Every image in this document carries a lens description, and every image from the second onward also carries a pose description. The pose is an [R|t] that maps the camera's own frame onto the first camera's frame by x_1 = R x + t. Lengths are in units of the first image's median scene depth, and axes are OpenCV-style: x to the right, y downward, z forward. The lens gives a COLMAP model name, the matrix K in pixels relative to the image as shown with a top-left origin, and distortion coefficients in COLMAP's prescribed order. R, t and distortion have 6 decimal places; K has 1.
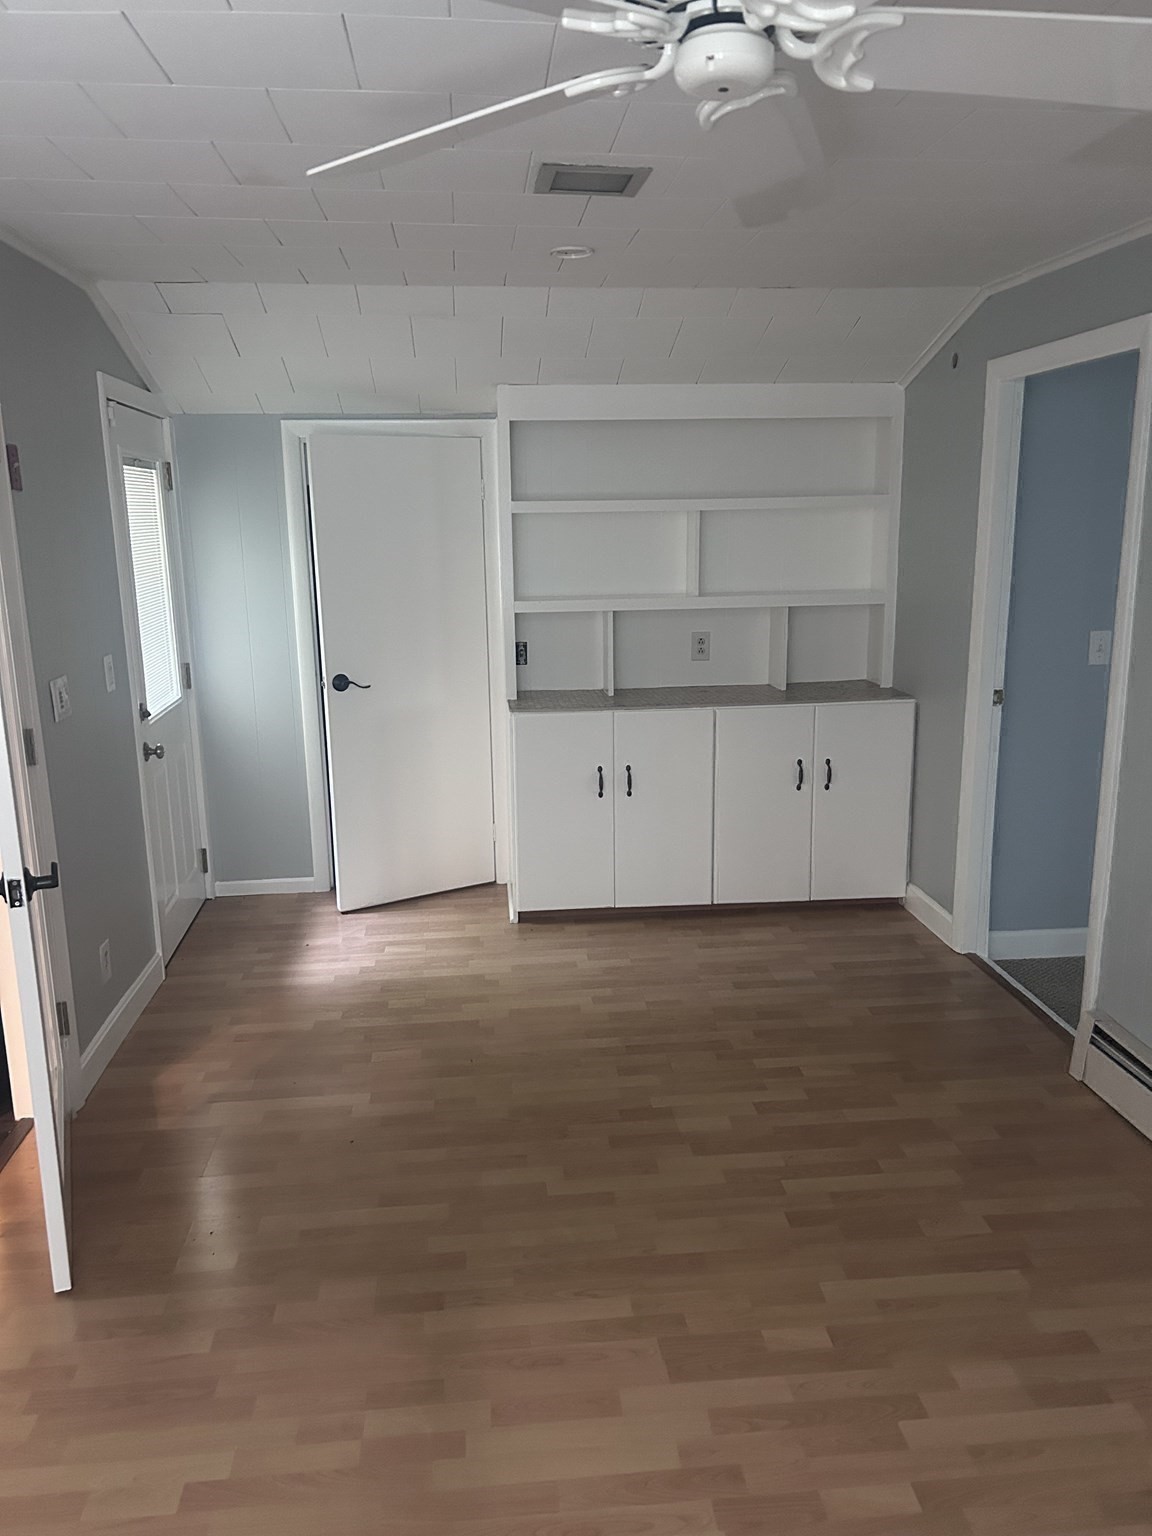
lens RADIAL K [[1157.6, 0, 575.5], [0, 1157.6, 769.6], [0, 0, 1]] dist [0.029104, 0.000119]
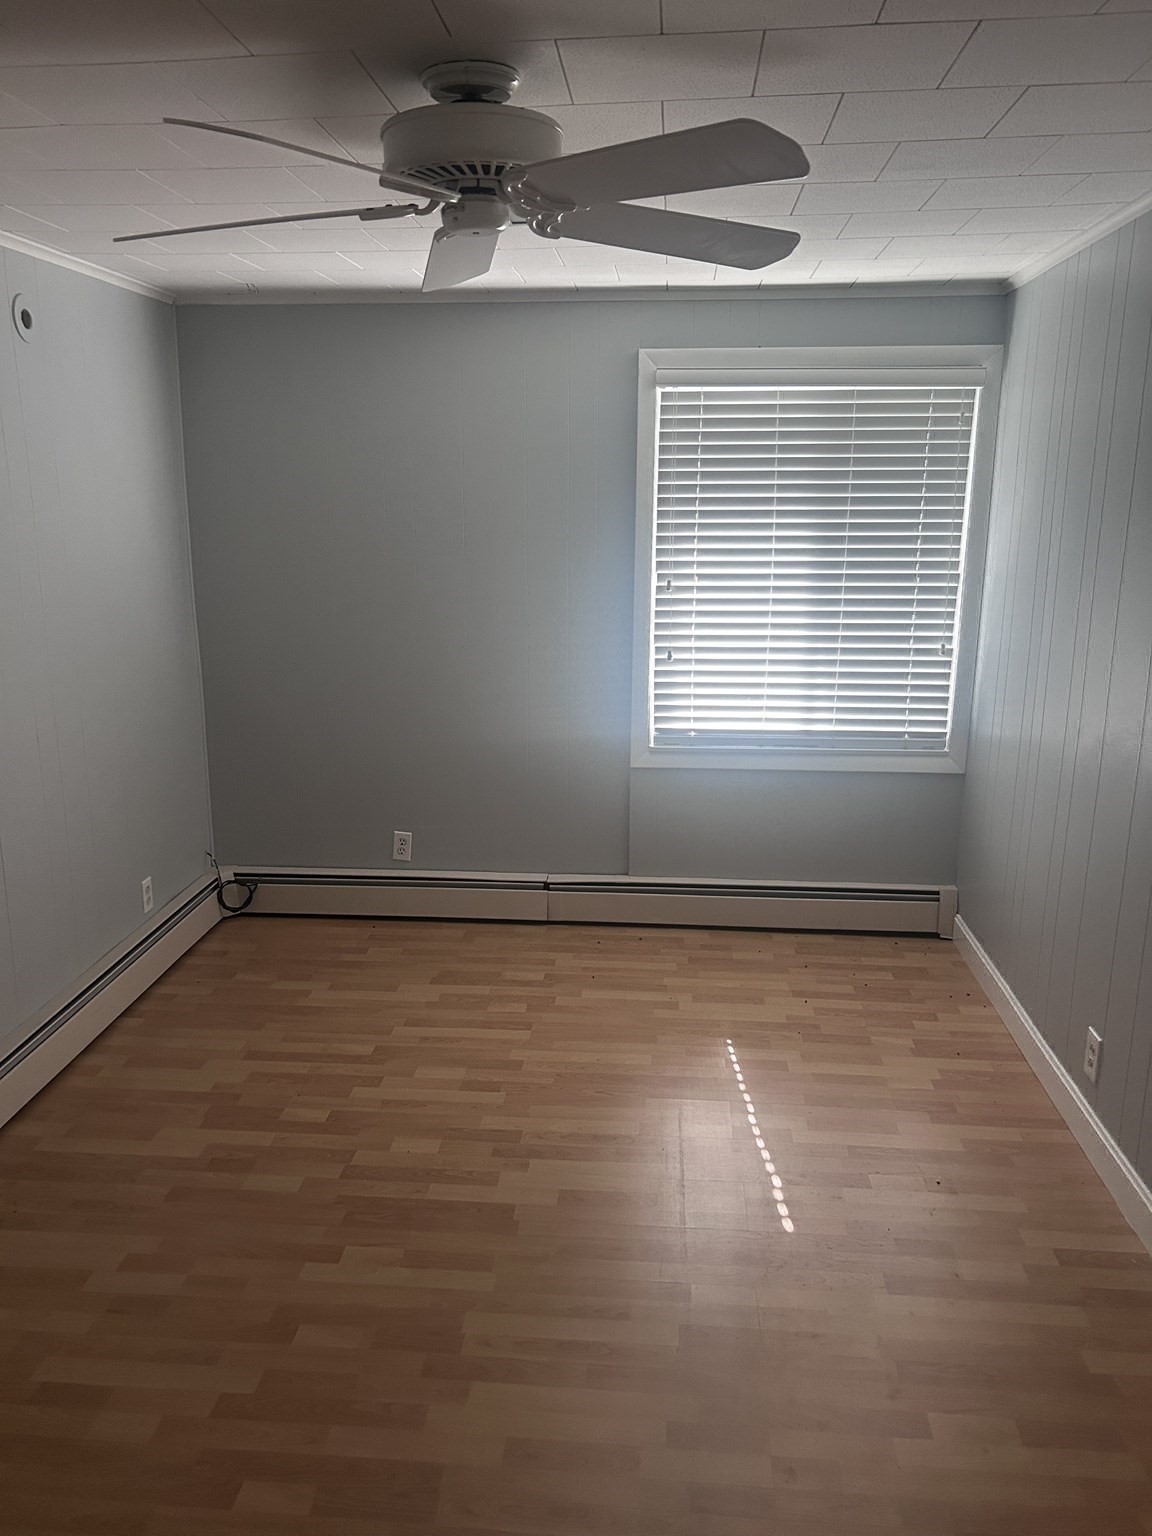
lens RADIAL K [[1157.6, 0, 574.5], [0, 1157.6, 768.3], [0, 0, 1]] dist [0.029104, 0.000119]
pose [[-0.980806, -0.033310, 0.192120, -0.184678], [0.054242, 0.899798, 0.432923, -0.372191], [-0.187290, 0.435034, -0.880720, 1.596043]]
